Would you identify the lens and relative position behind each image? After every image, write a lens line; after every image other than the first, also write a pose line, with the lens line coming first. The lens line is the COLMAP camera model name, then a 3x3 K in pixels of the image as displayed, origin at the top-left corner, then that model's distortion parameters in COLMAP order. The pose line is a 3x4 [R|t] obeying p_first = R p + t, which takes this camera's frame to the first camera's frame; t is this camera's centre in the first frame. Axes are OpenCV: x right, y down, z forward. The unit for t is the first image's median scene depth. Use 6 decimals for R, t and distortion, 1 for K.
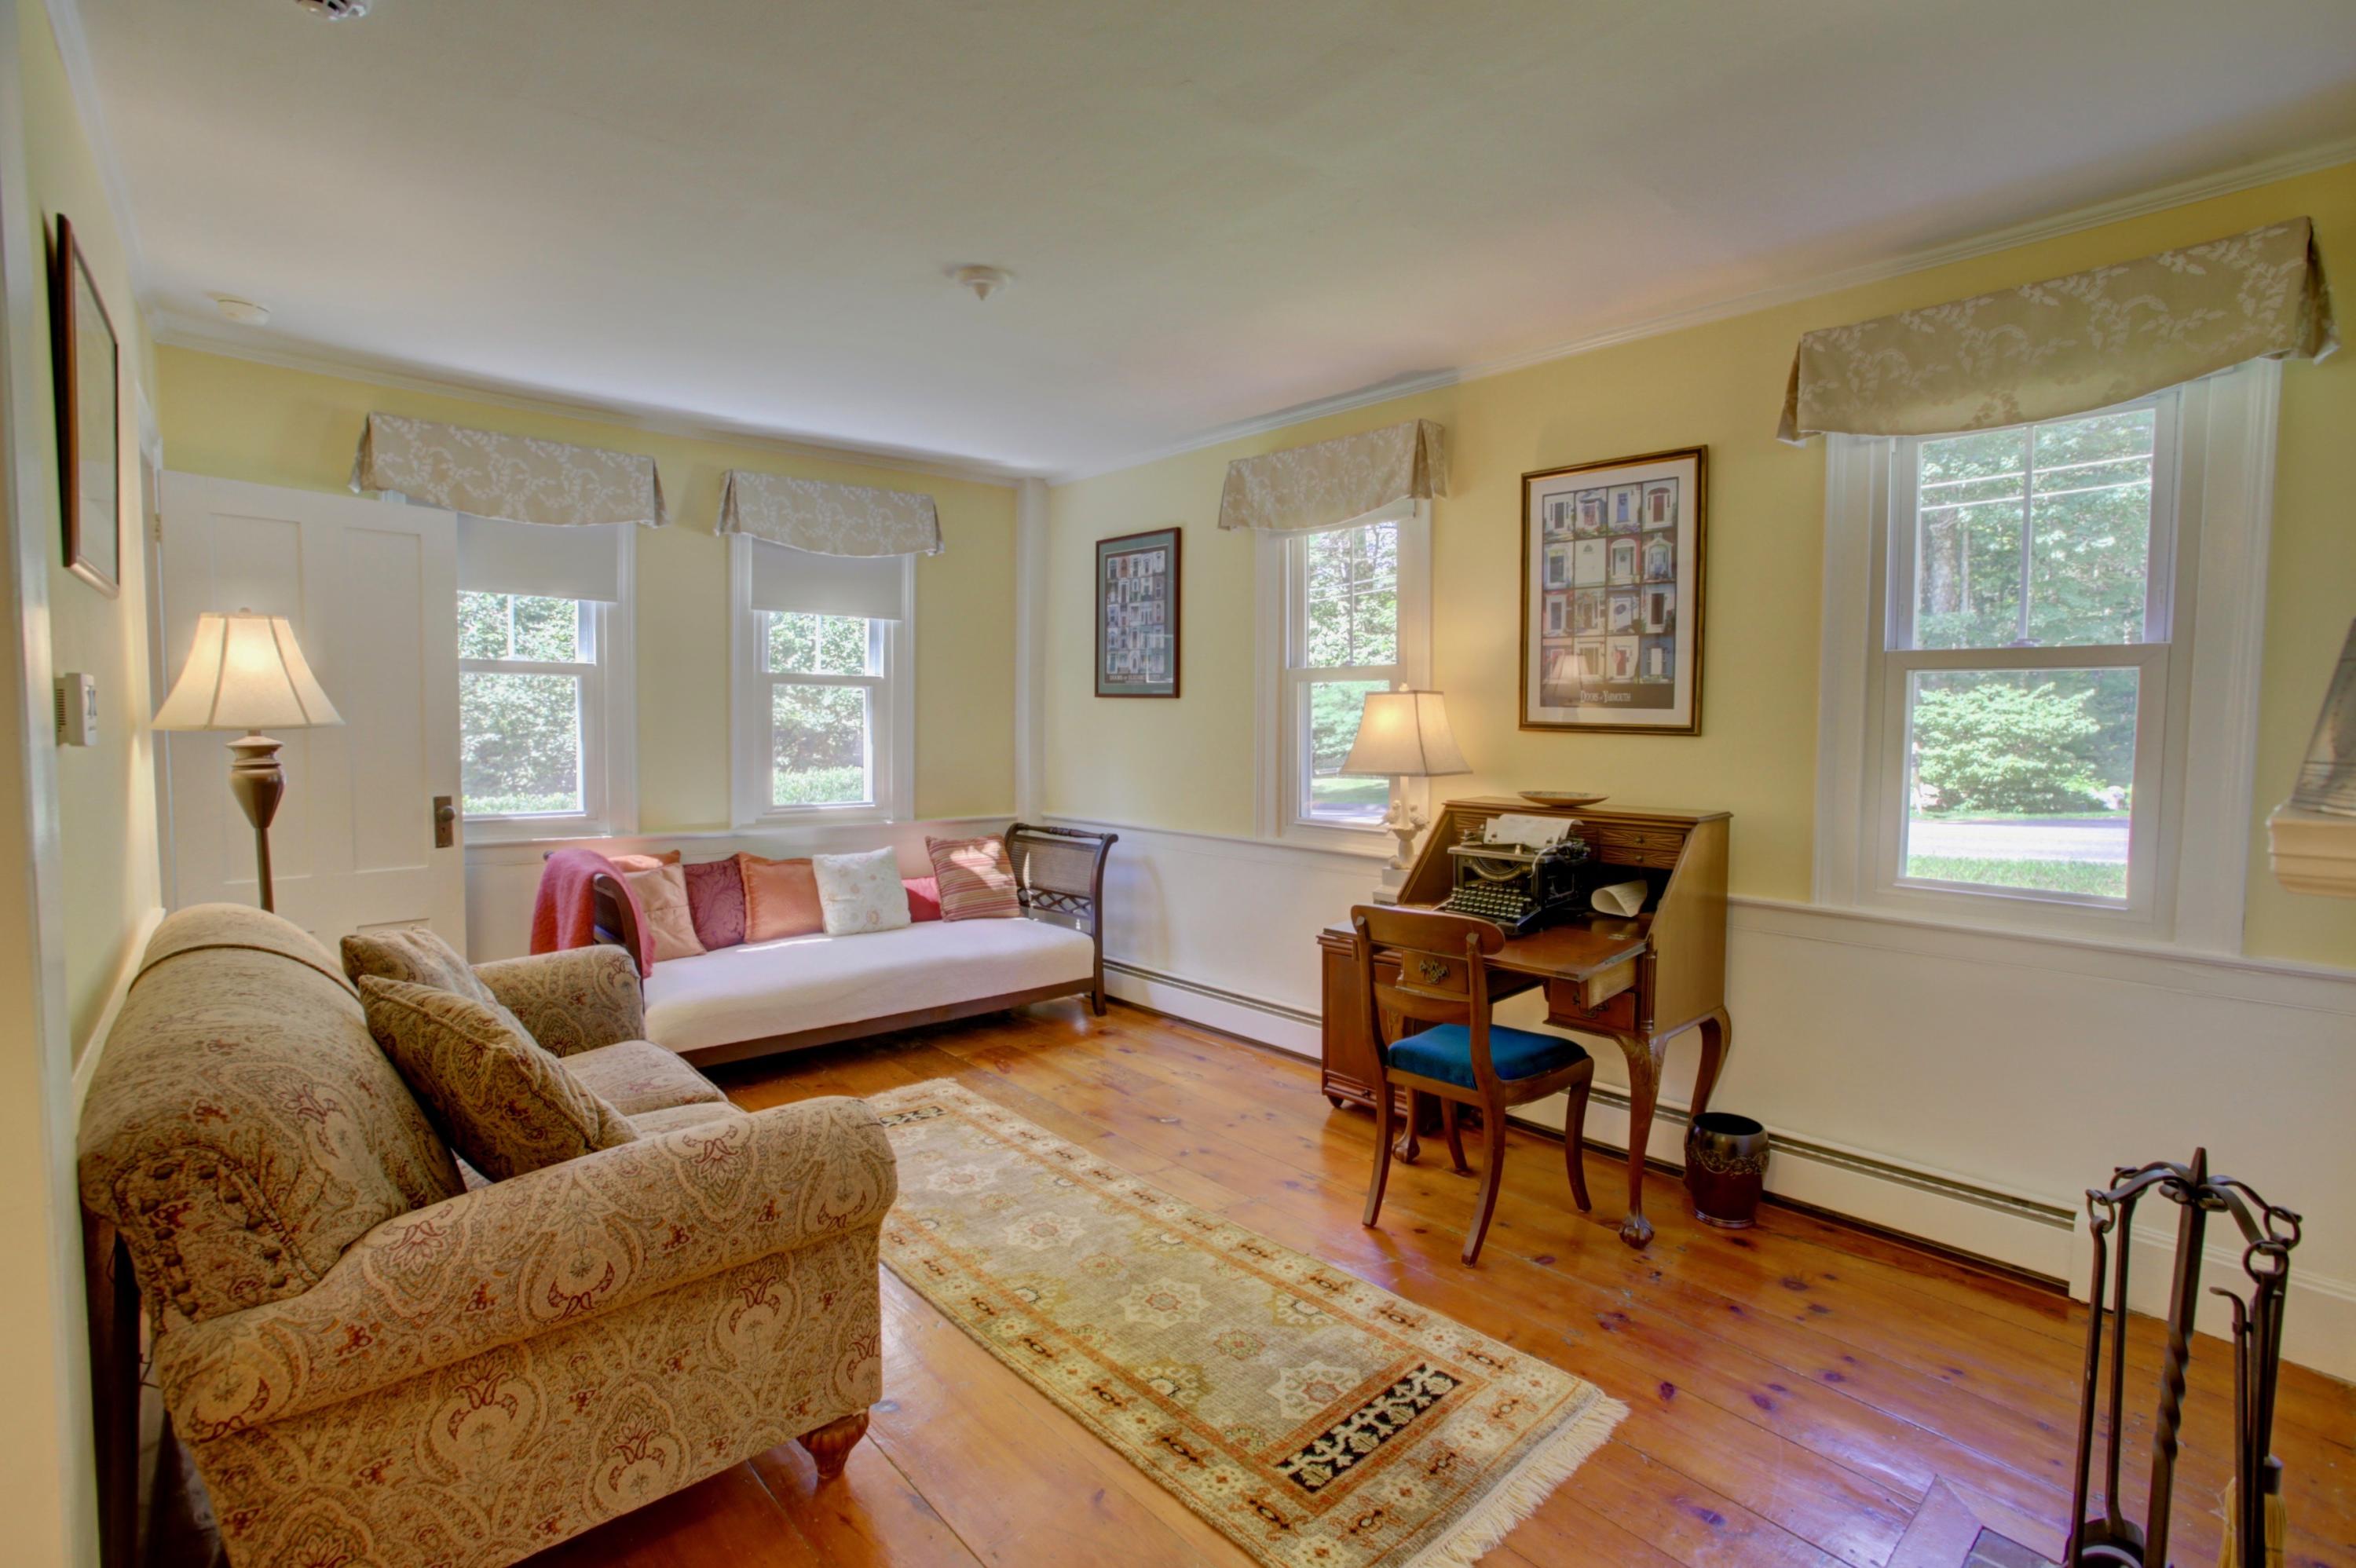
lens RADIAL K [[1067.0, 0, 1178.0], [0, 1067.0, 784.0], [0, 0, 1]] dist [-0.002068, -0.000248]
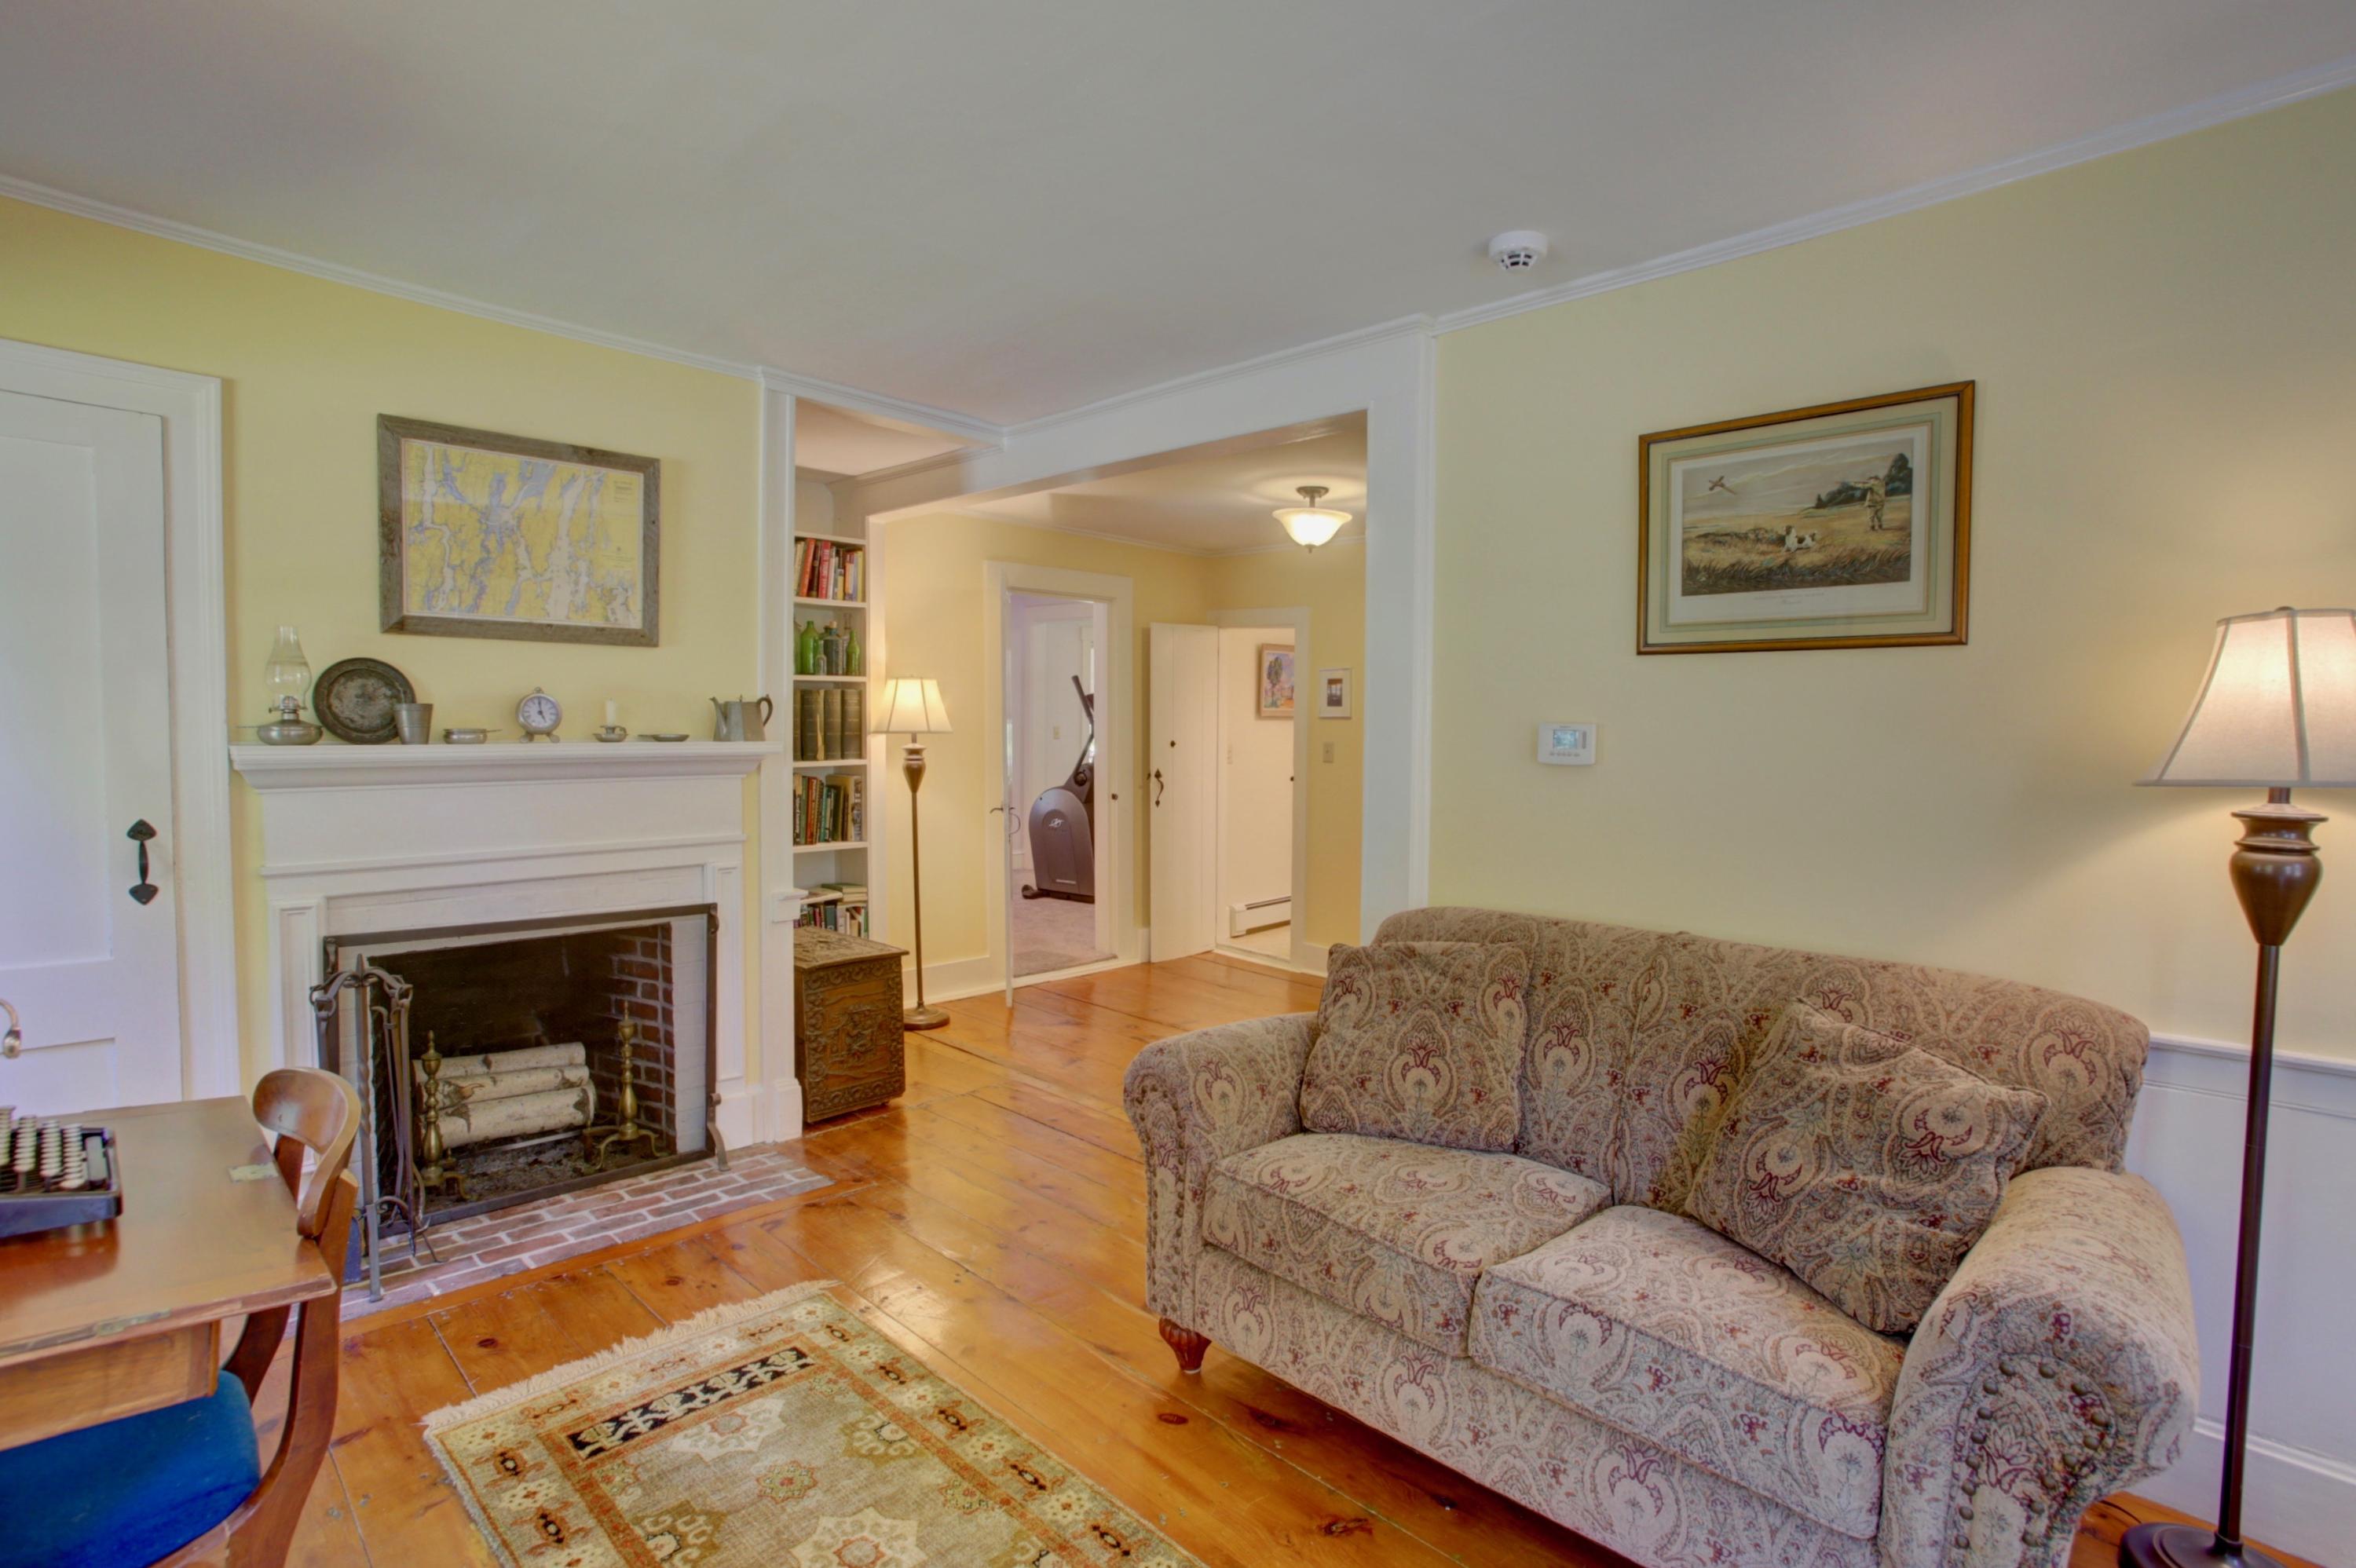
lens RADIAL K [[1067.0, 0, 1178.0], [0, 1067.0, 784.0], [0, 0, 1]] dist [-0.002068, -0.000248]
pose [[-0.996519, -0.010075, -0.082754, -0.192541], [-0.018012, 0.995244, 0.095735, -0.113607], [0.081396, 0.096893, -0.991961, 1.997747]]
